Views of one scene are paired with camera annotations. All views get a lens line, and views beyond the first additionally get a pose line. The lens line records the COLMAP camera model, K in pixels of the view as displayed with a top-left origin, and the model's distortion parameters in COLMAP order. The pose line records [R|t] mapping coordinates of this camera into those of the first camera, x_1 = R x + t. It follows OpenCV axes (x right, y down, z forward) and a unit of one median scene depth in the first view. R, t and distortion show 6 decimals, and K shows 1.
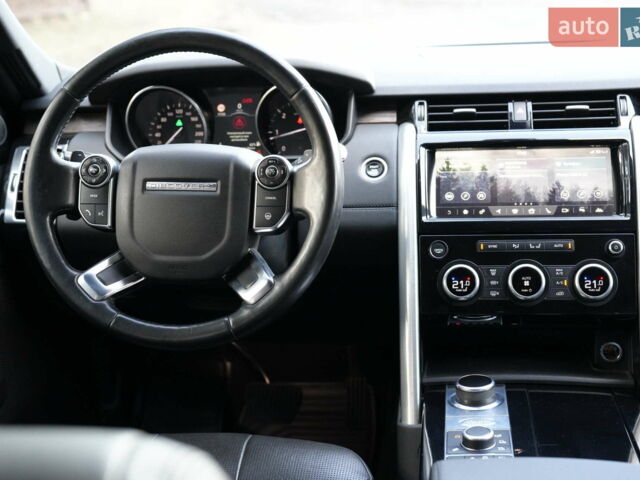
lens RADIAL K [[985.2, 0, 320.0], [0, 985.2, 240.0], [0, 0, 1]] dist [-0.020732, 0.204596]
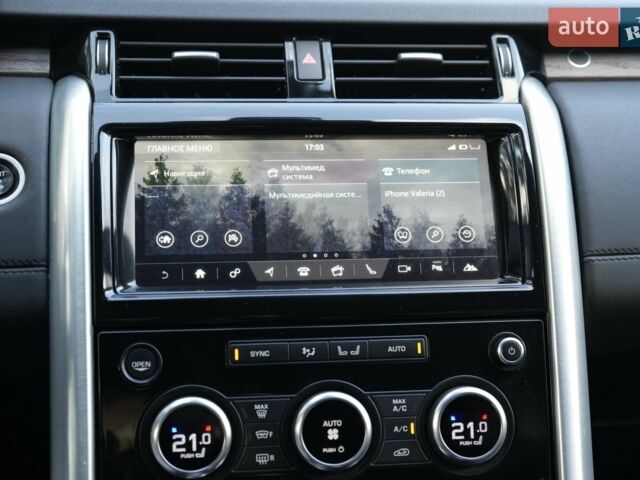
lens RADIAL K [[985.2, 0, 320.0], [0, 985.2, 240.0], [0, 0, 1]] dist [-0.020732, 0.204596]
pose [[0.962377, -0.013737, 0.271369, 0.076700], [0.001192, 0.998925, 0.046338, -0.066257], [-0.271714, -0.044272, 0.961359, 0.540474]]
